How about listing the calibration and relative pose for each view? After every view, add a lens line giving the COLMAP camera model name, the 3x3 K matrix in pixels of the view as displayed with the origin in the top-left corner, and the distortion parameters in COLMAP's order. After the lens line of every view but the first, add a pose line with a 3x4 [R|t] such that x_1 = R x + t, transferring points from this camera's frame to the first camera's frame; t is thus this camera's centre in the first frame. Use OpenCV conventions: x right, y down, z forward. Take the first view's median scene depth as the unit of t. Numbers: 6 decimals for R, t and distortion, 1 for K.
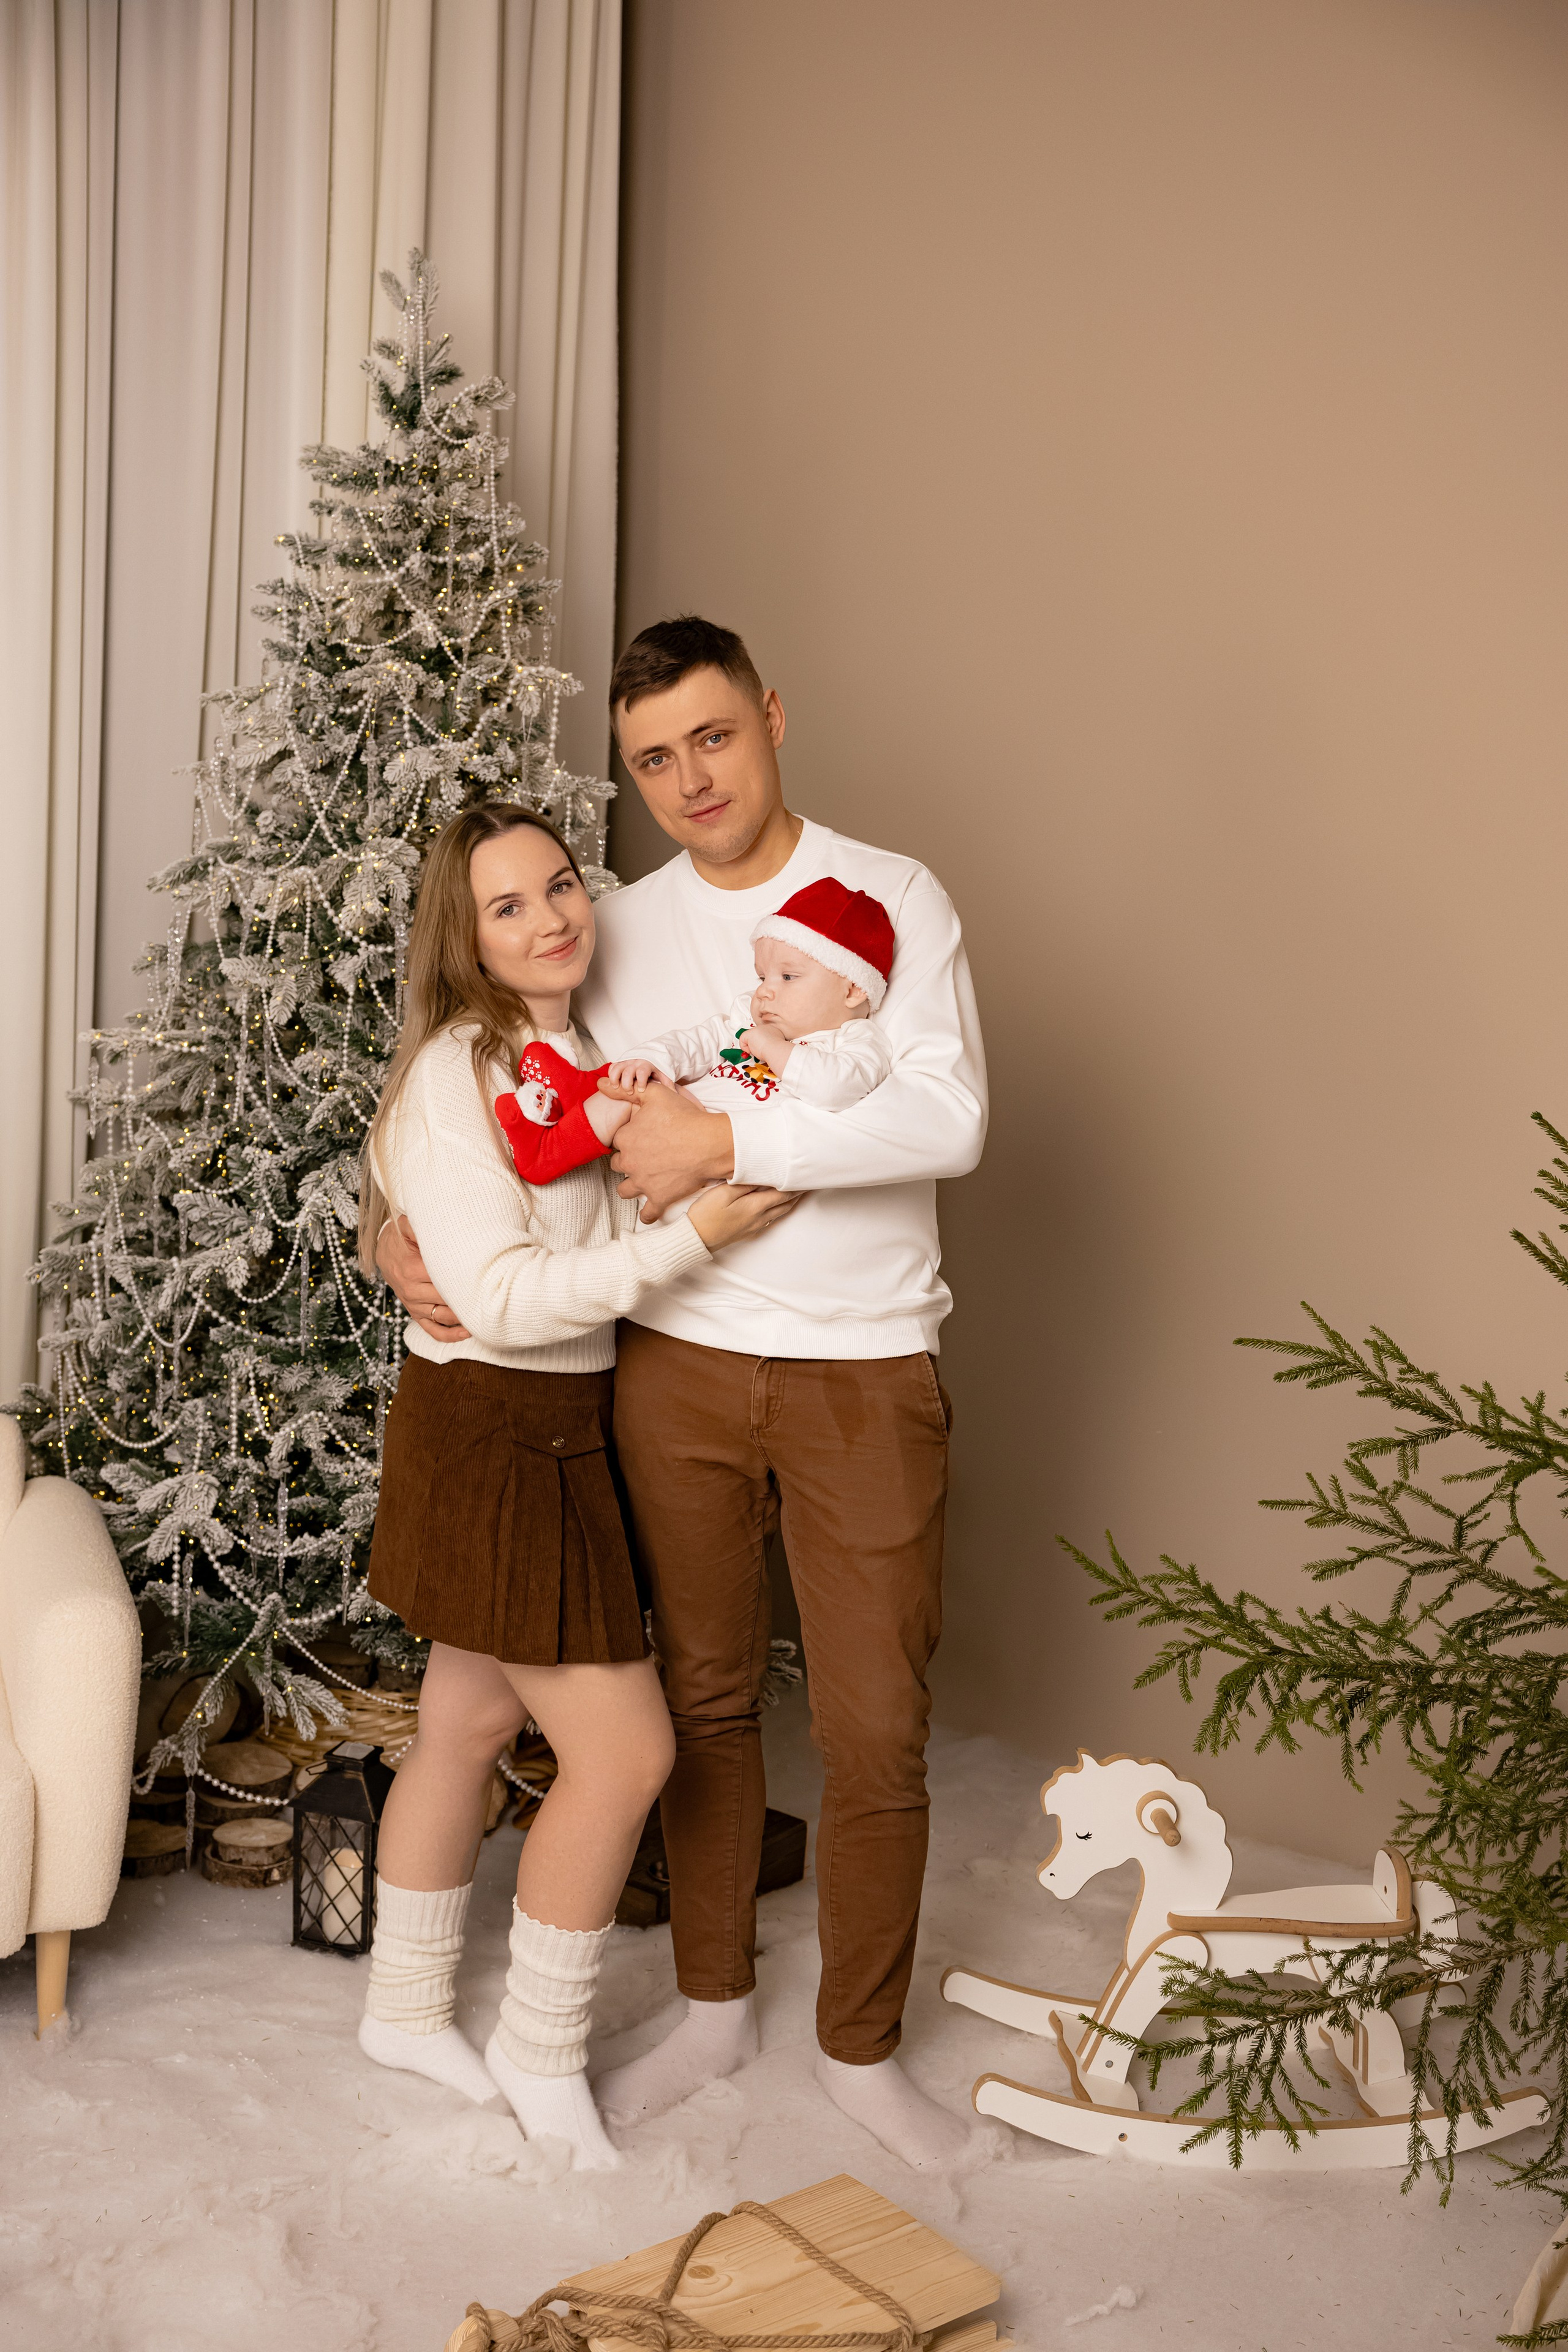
lens RADIAL K [[2425.1, 0, 784.0], [0, 2425.1, 1176.0], [0, 0, 1]] dist [-0.019295, 0.007011]
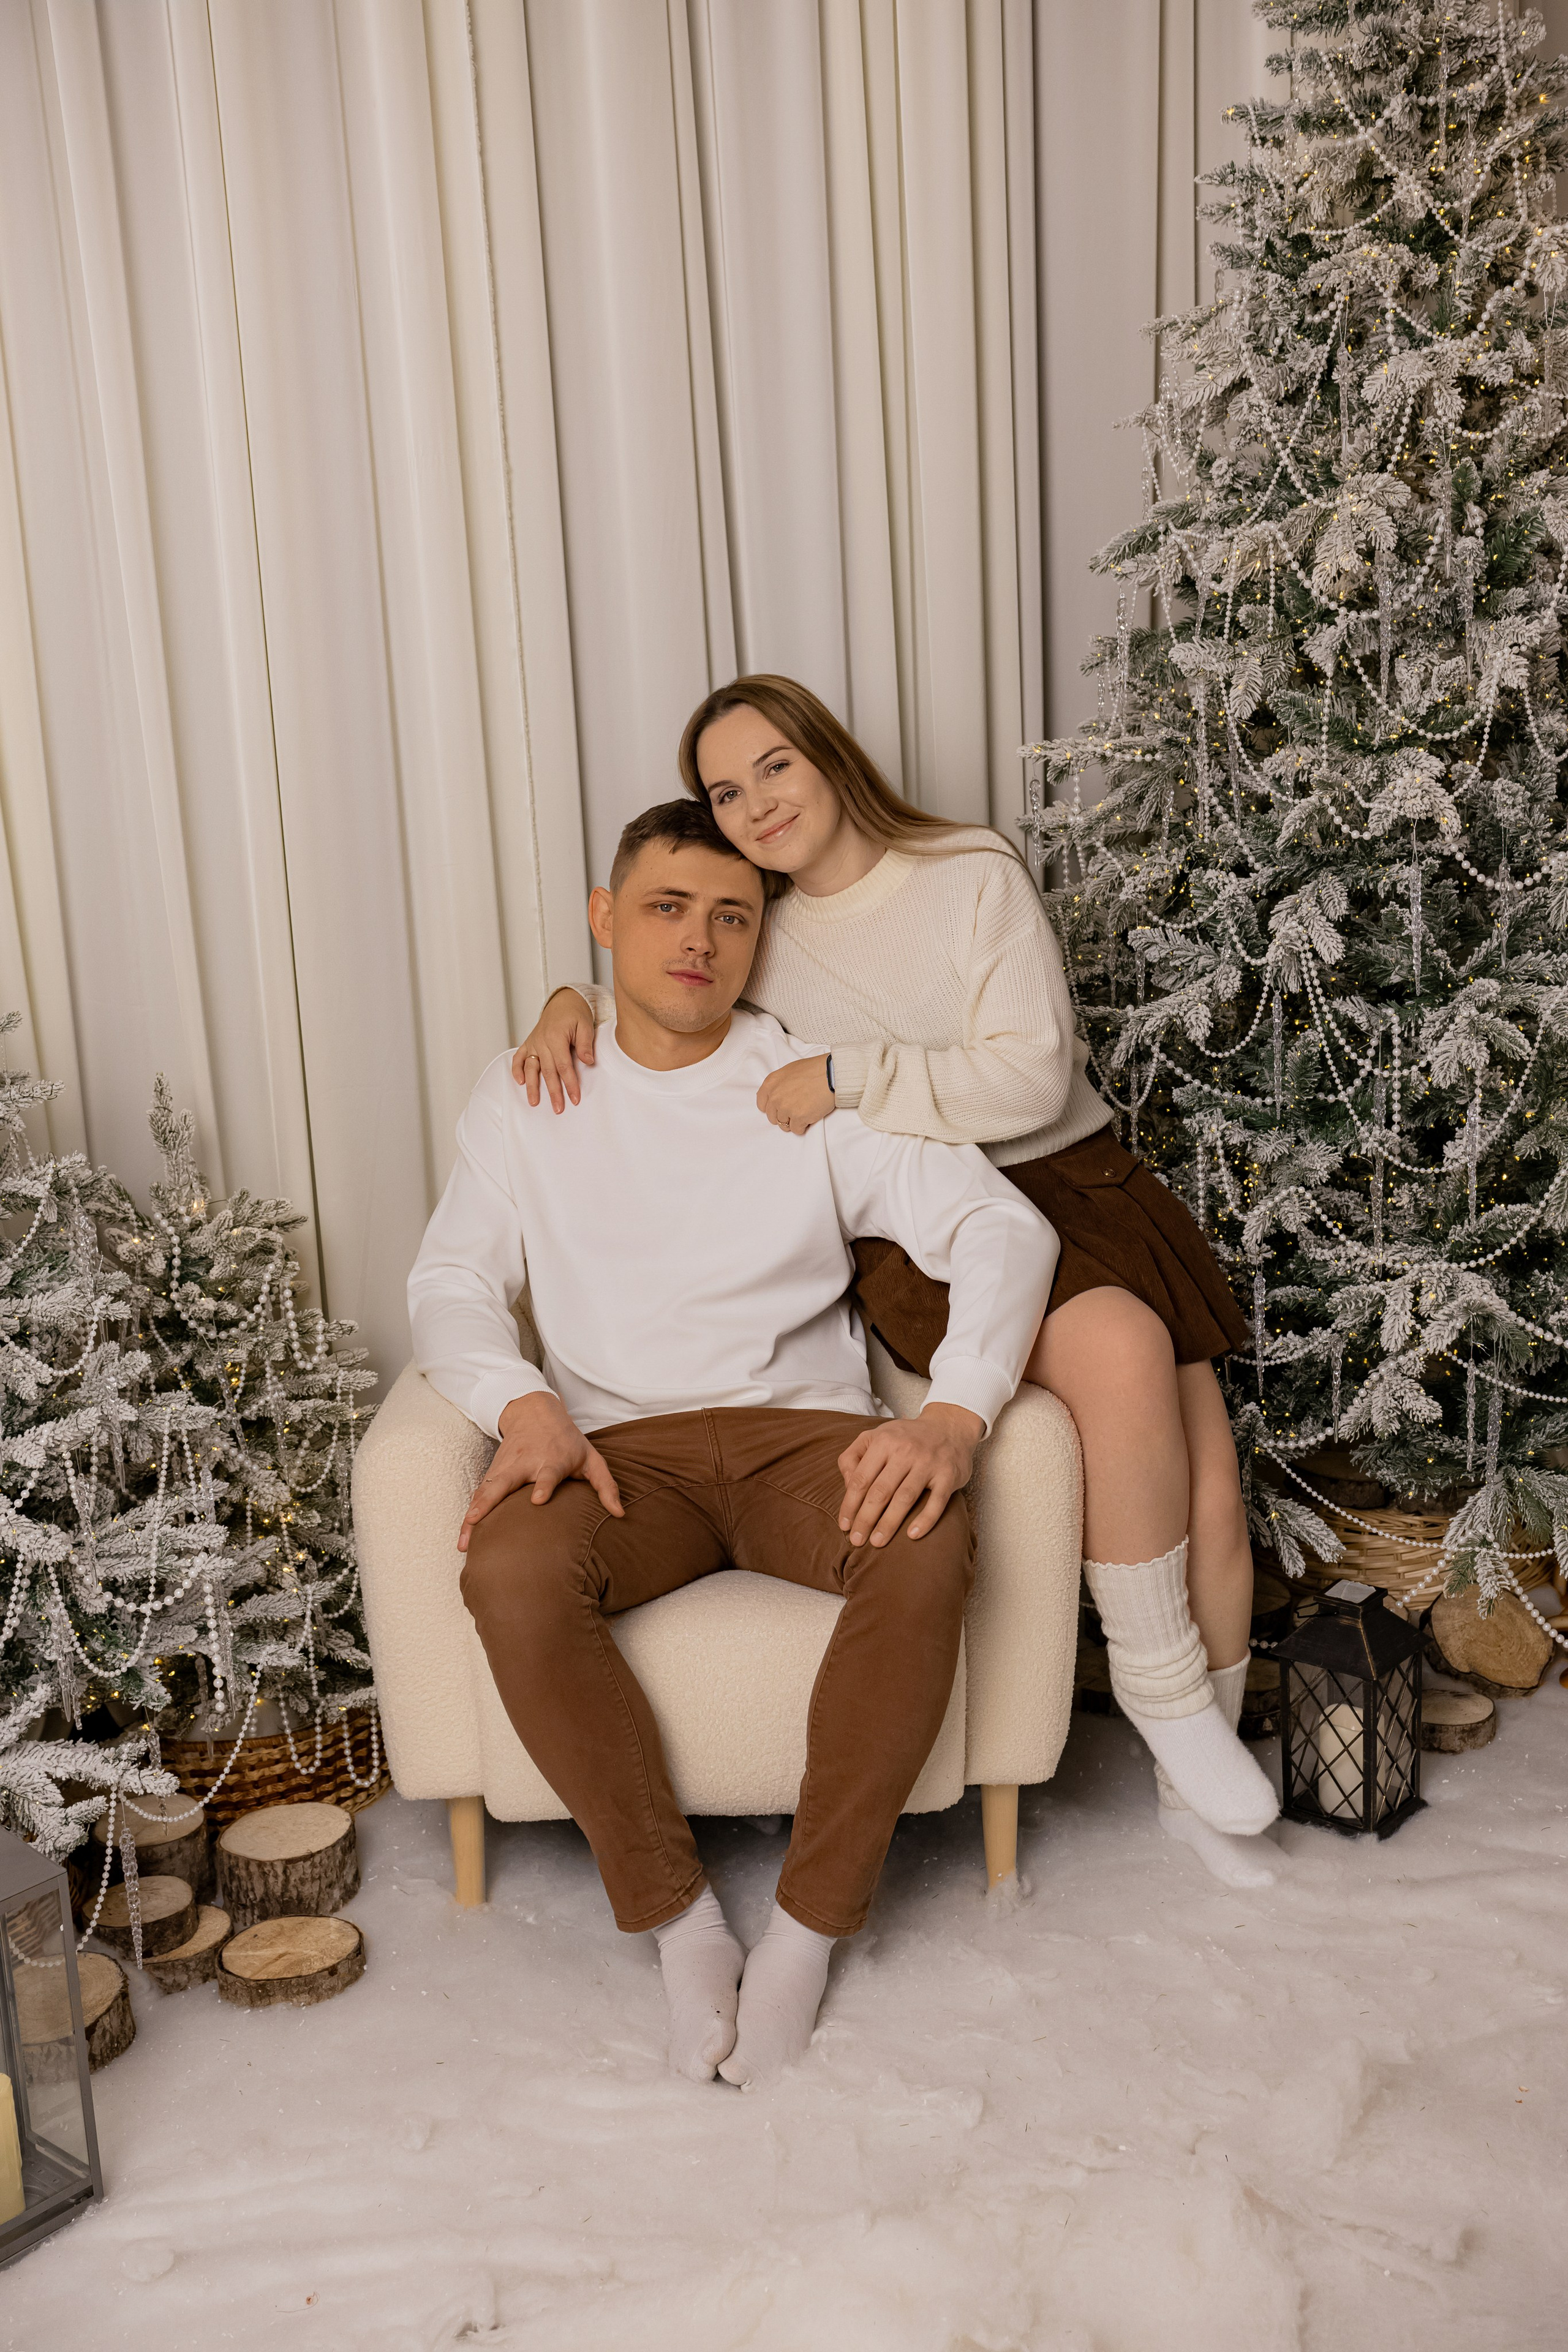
lens RADIAL K [[2585.5, 0, 784.0], [0, 2585.5, 1176.0], [0, 0, 1]] dist [-0.055650, 0.239732]
pose [[0.908973, -0.004616, -0.416830, 0.014738], [0.046565, 0.994805, 0.090526, 0.005374], [0.414247, -0.101695, 0.904466, 0.124835]]
